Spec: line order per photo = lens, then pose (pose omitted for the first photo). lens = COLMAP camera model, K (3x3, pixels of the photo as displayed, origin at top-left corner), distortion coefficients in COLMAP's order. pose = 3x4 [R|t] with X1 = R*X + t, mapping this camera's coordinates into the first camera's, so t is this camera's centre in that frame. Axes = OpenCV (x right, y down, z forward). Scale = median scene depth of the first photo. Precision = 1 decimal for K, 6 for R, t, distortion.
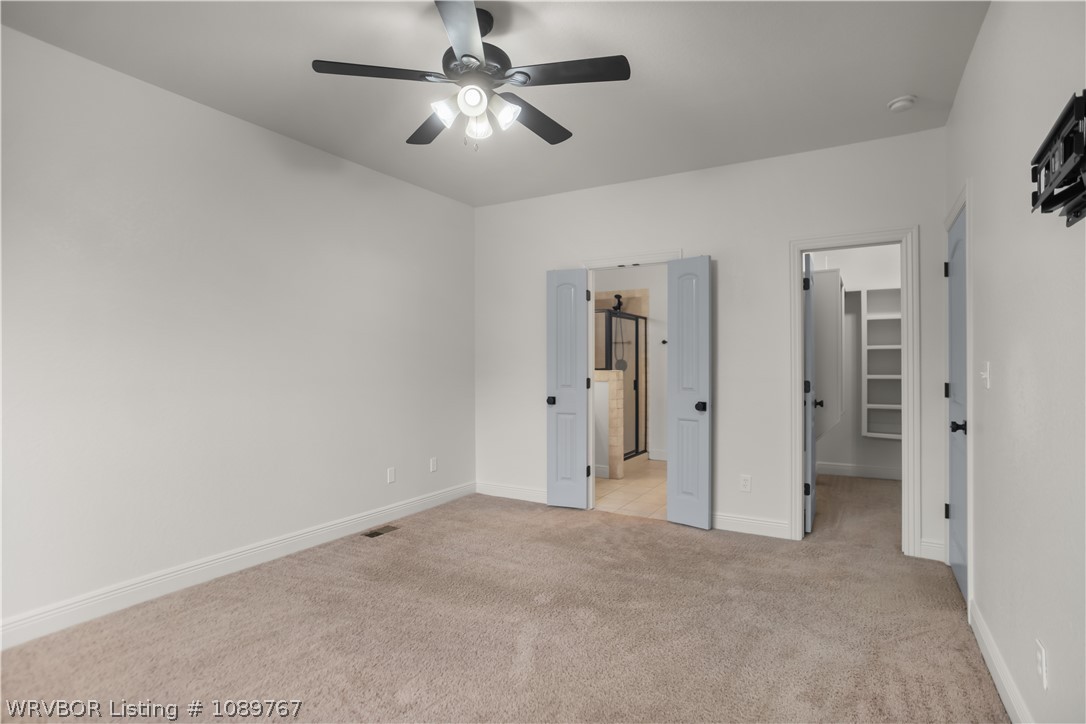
lens RADIAL K [[555.7, 0, 548.1], [0, 555.7, 368.6], [0, 0, 1]] dist [-0.005268, 0.000616]
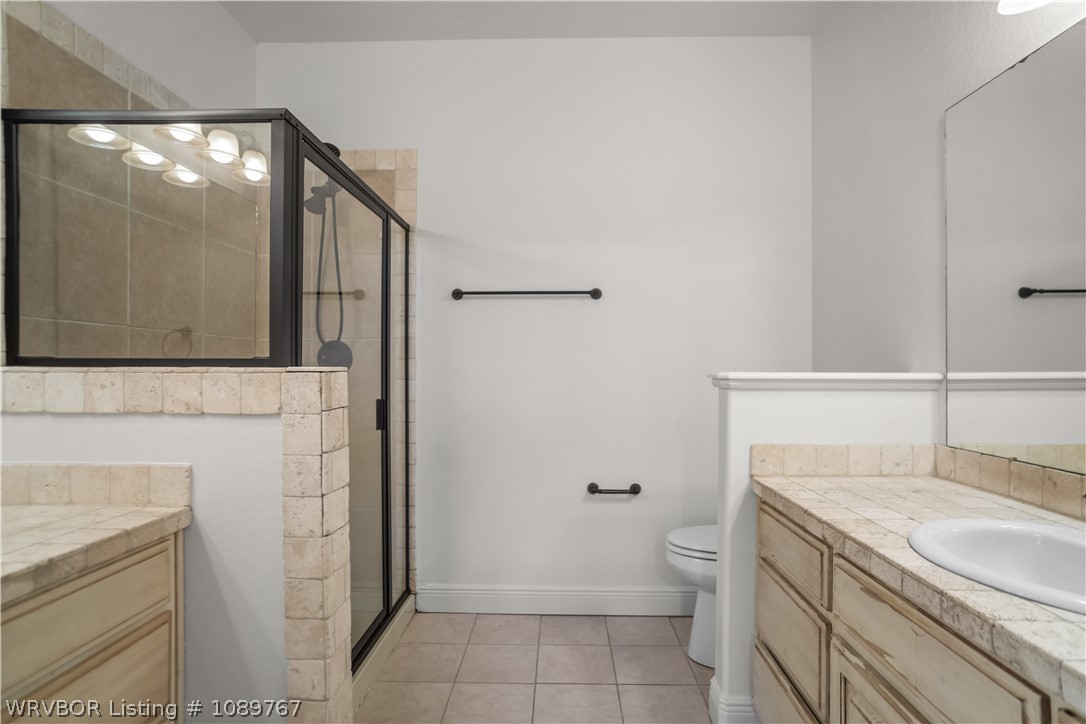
lens RADIAL K [[555.7, 0, 548.1], [0, 555.7, 368.6], [0, 0, 1]] dist [-0.005268, 0.000616]
pose [[0.875312, 0.000321, 0.483559, 0.080388], [0.003689, 0.999966, -0.007342, 0.004794], [-0.483545, 0.008211, 0.875281, 0.637003]]
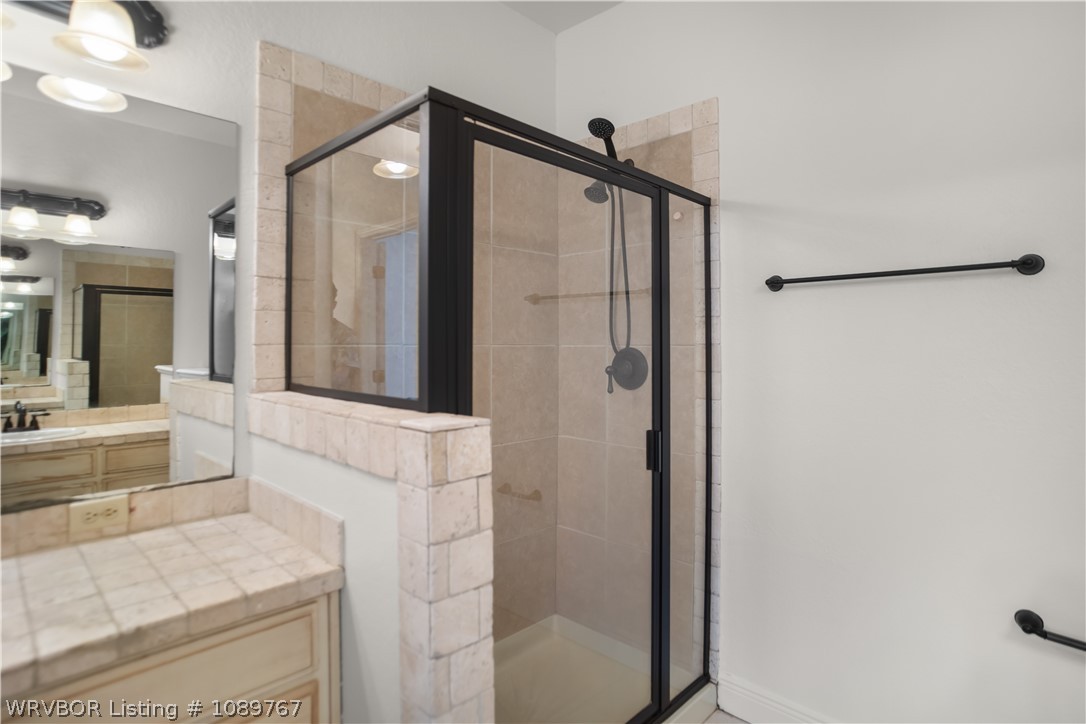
lens RADIAL K [[565.0, 0, 544.1], [0, 565.0, 338.2], [0, 0, 1]] dist [-0.045052, 0.027641]
pose [[0.974221, 0.001807, -0.225590, 0.160129], [-0.007199, 0.999708, -0.023081, -0.014944], [0.225482, 0.024110, 0.973949, 0.708557]]
